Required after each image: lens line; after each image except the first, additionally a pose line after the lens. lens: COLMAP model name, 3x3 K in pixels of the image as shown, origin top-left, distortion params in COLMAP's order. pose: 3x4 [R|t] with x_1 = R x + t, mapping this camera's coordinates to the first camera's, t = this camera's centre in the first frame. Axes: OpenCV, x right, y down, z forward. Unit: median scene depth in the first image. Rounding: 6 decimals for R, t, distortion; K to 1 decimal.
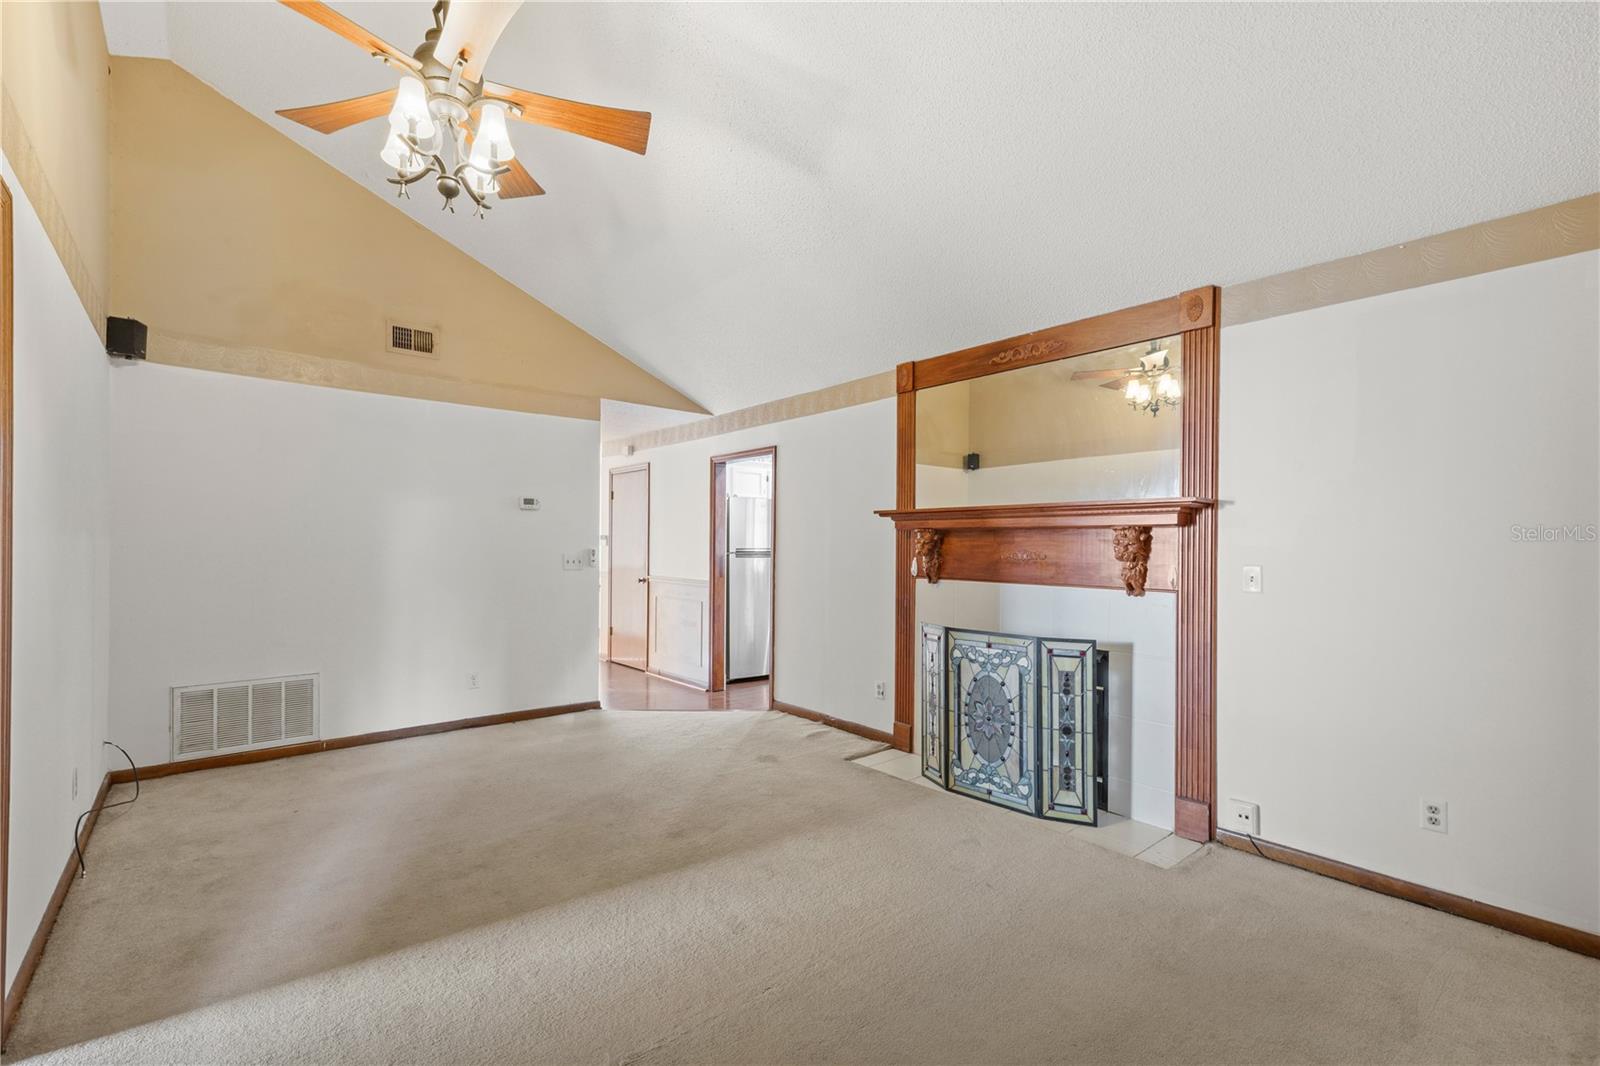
lens RADIAL K [[692.1, 0, 791.8], [0, 692.1, 543.4], [0, 0, 1]] dist [-0.000380, 0.000298]
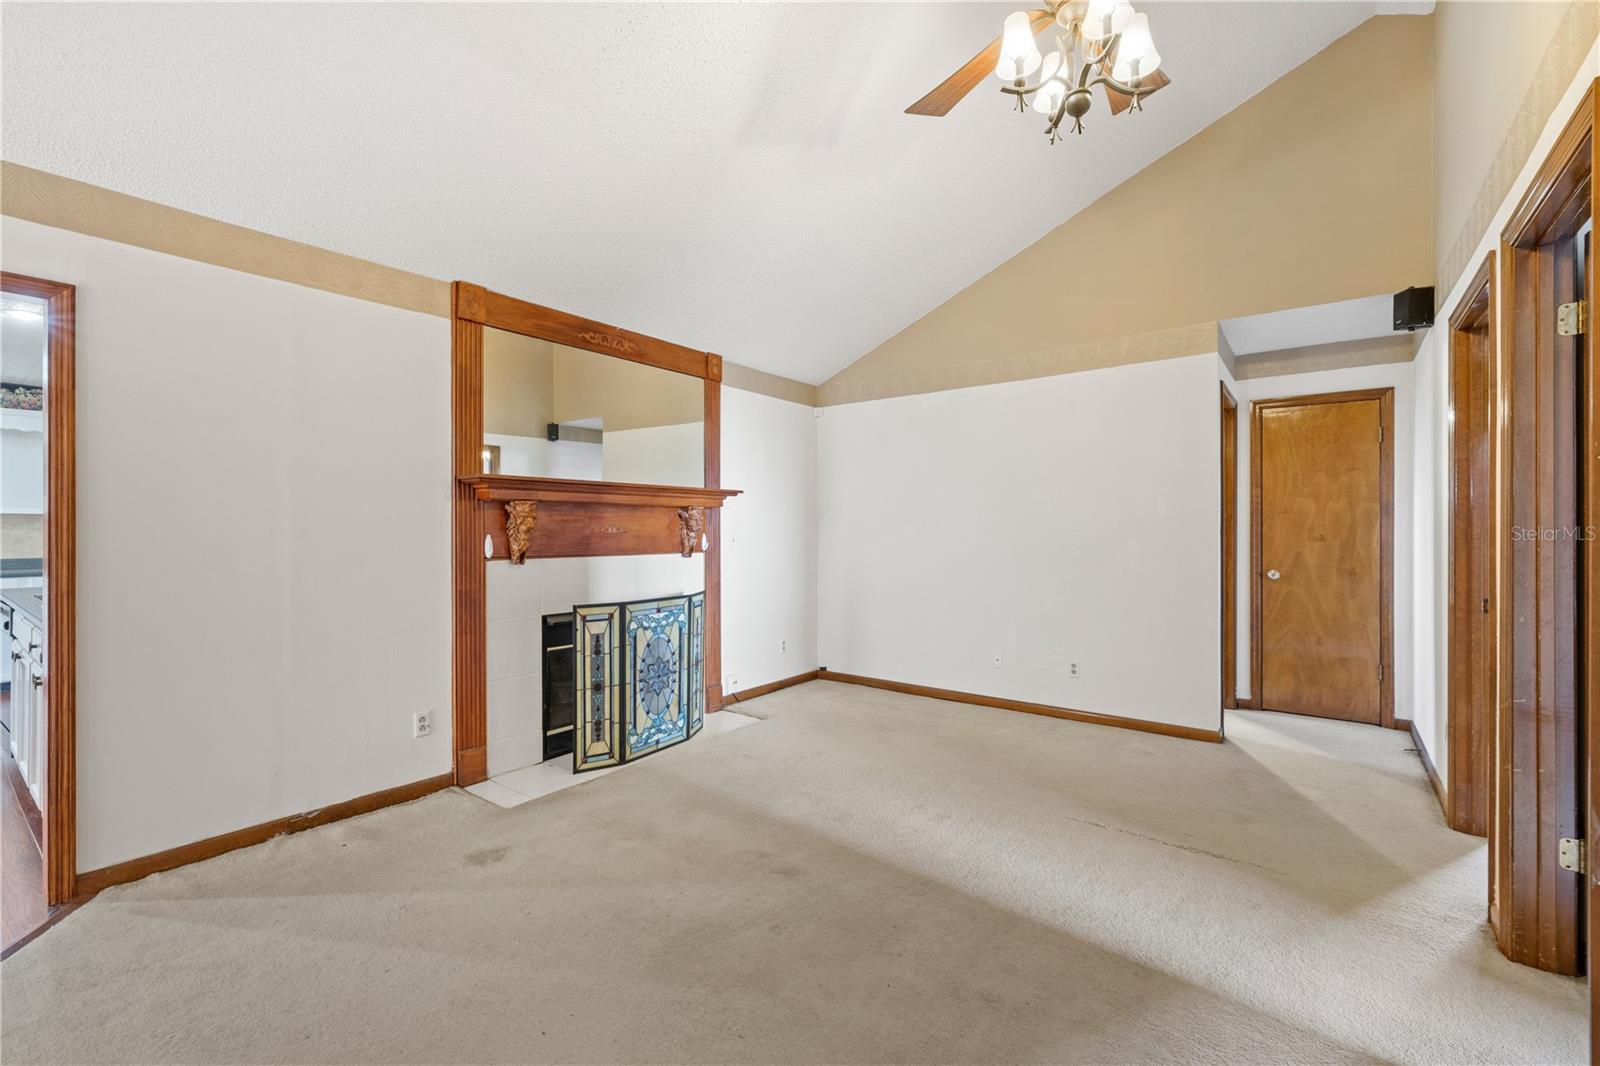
lens RADIAL K [[692.1, 0, 792.1], [0, 692.1, 524.1], [0, 0, 1]] dist [-0.000380, 0.000298]
pose [[-0.212778, -0.005960, 0.977082, -0.815910], [-0.008153, 0.999957, 0.004324, 0.001732], [-0.977067, -0.007046, -0.212818, 0.988349]]
